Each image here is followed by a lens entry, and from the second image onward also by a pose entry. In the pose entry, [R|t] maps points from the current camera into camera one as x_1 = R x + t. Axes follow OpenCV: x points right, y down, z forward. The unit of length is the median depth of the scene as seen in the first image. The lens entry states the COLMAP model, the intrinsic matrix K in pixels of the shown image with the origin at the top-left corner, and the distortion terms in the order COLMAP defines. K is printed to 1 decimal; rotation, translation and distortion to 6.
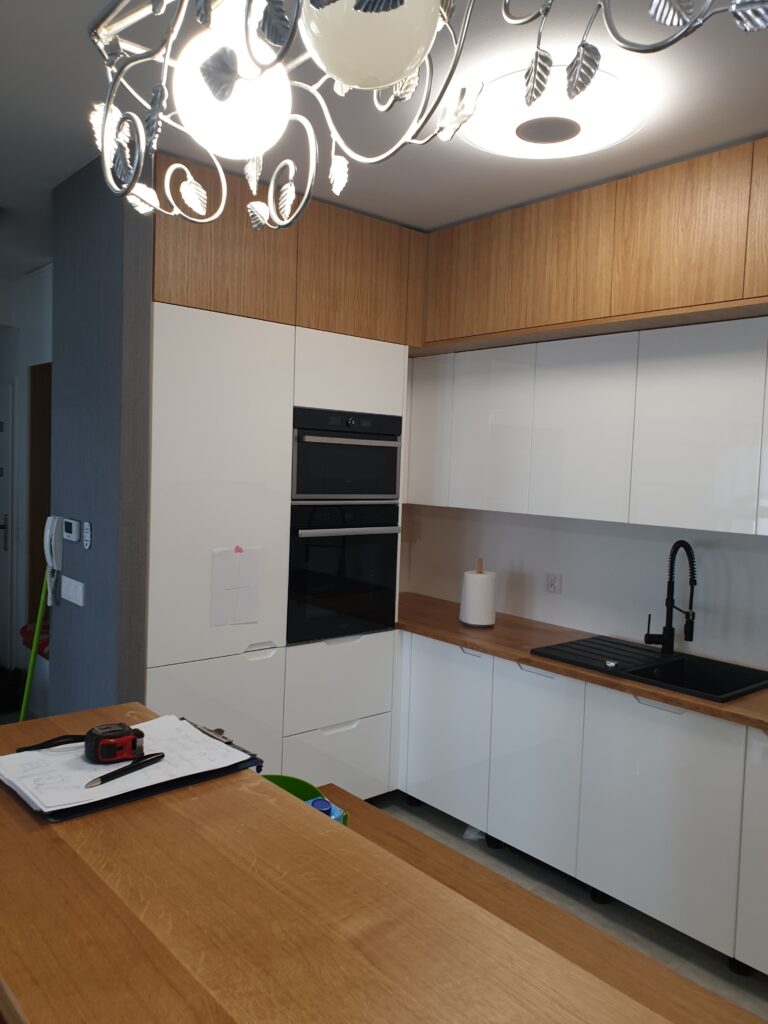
lens RADIAL K [[799.2, 0, 384.1], [0, 799.2, 502.4], [0, 0, 1]] dist [0.092676, -0.114293]
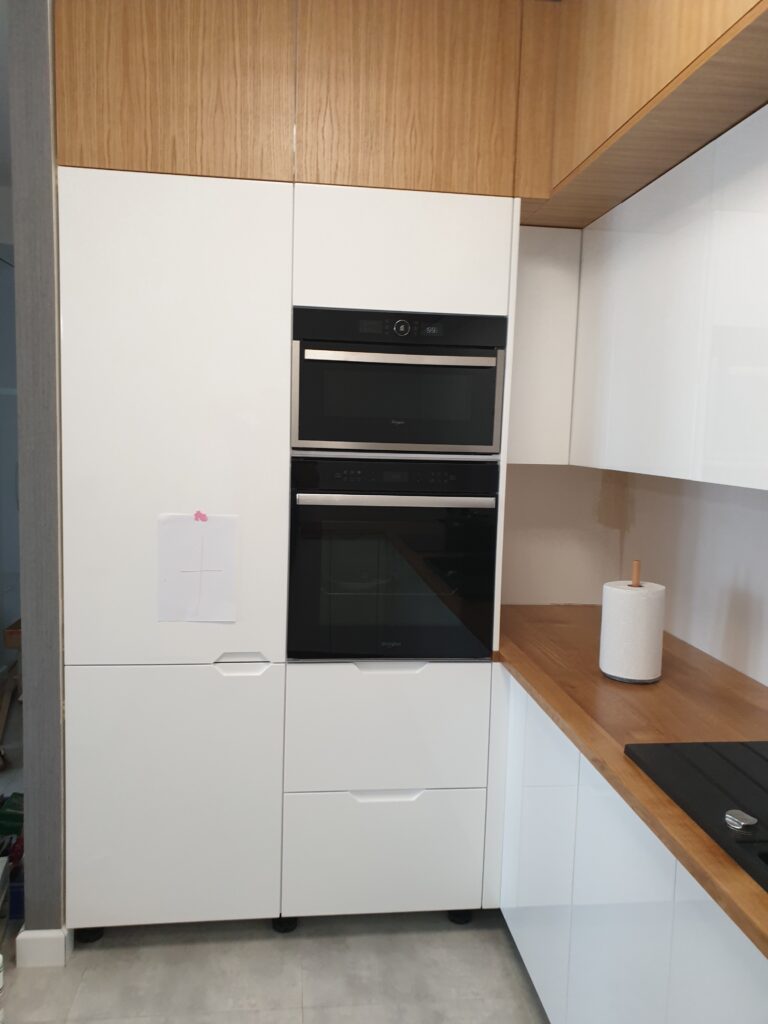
lens RADIAL K [[794.3, 0, 384.0], [0, 794.3, 512.0], [0, 0, 1]] dist [0.009021, 0.003950]
pose [[0.821626, 0.045575, -0.568202, 0.326013], [-0.029377, 0.998860, 0.037639, 0.022632], [0.569270, -0.014233, 0.822028, 0.492692]]
